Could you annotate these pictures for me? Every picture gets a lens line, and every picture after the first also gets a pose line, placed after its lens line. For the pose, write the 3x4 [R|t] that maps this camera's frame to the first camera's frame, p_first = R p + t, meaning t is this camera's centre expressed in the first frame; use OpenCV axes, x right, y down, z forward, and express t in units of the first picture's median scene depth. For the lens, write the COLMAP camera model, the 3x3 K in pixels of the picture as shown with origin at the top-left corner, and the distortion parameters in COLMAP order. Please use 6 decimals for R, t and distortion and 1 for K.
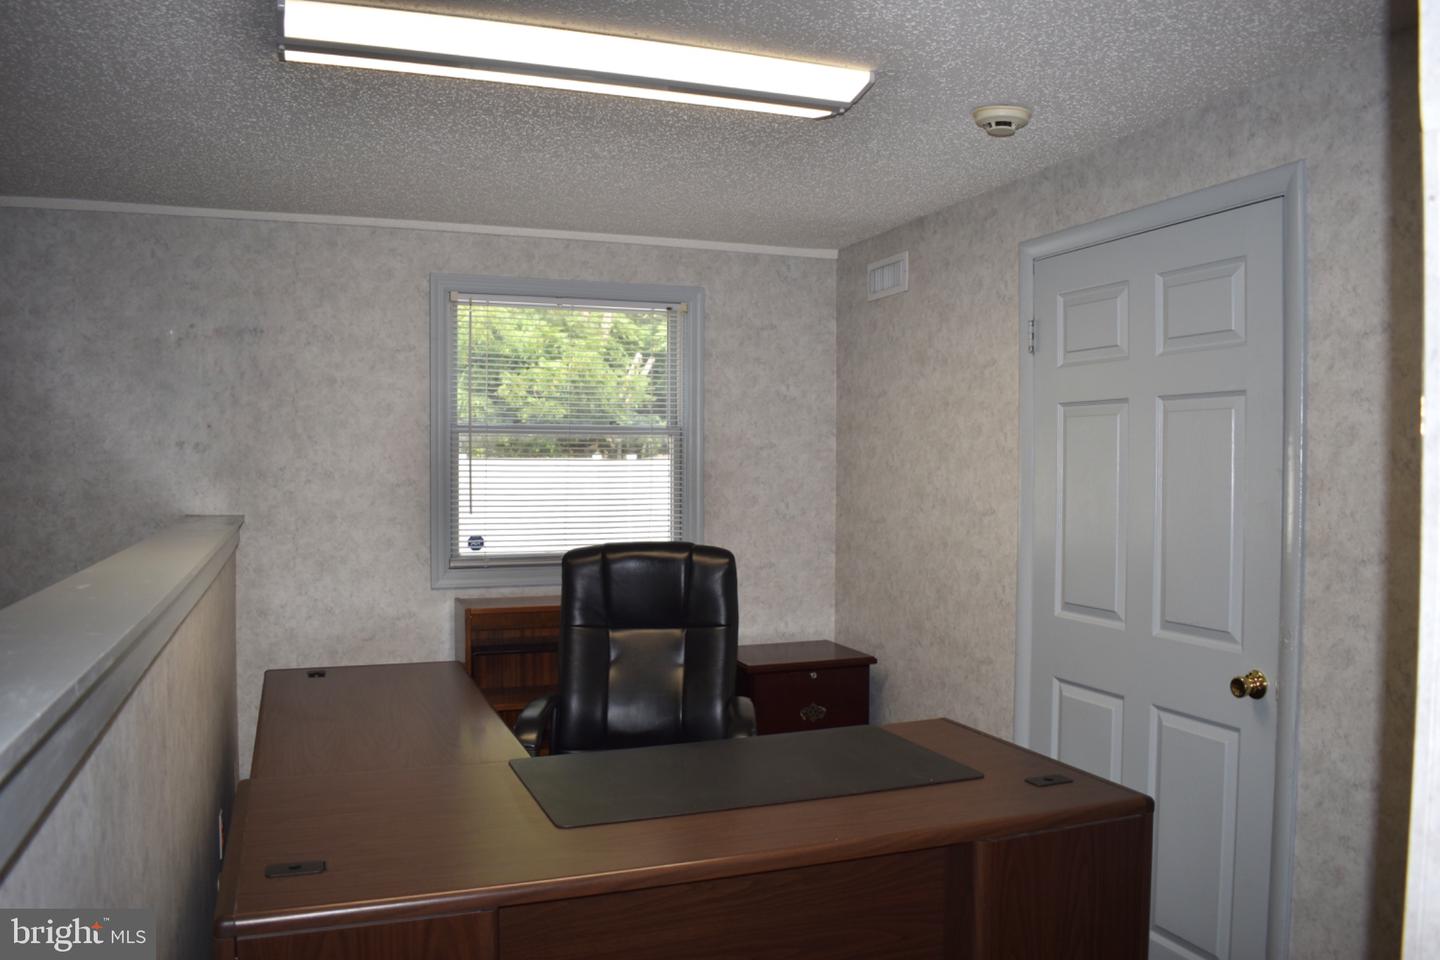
lens RADIAL K [[1124.1, 0, 711.7], [0, 1124.1, 483.6], [0, 0, 1]] dist [-0.097832, 0.014728]
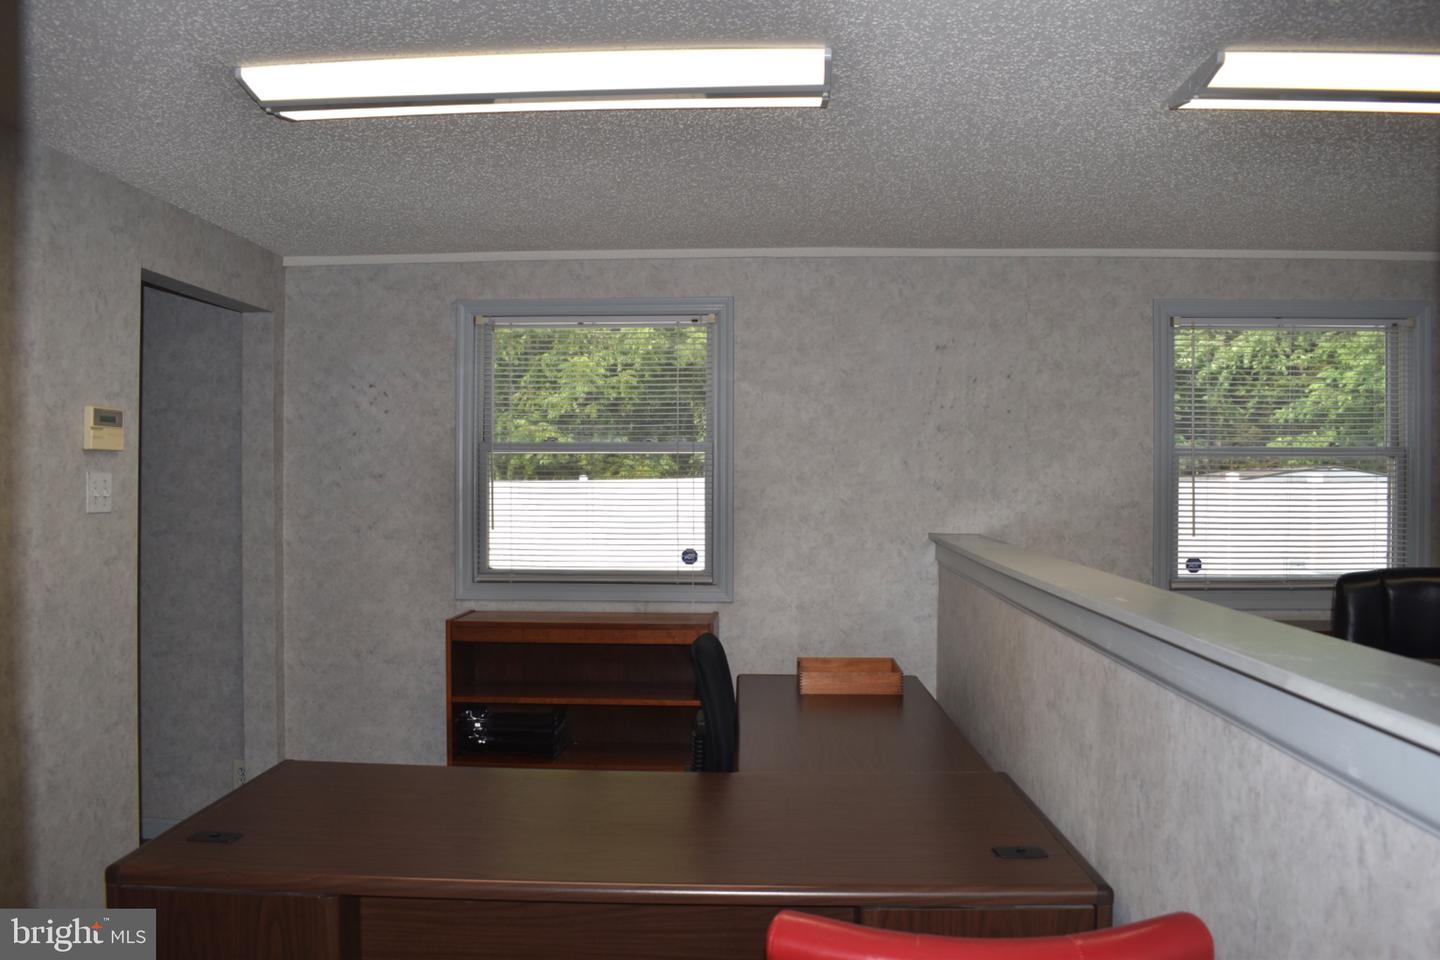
lens RADIAL K [[1124.1, 0, 717.3], [0, 1124.1, 473.9], [0, 0, 1]] dist [-0.097832, 0.014728]
pose [[0.914364, -0.002222, -0.404888, -0.211017], [-0.008953, 0.999629, -0.025706, 0.000631], [0.404795, 0.027130, 0.914005, -0.085022]]
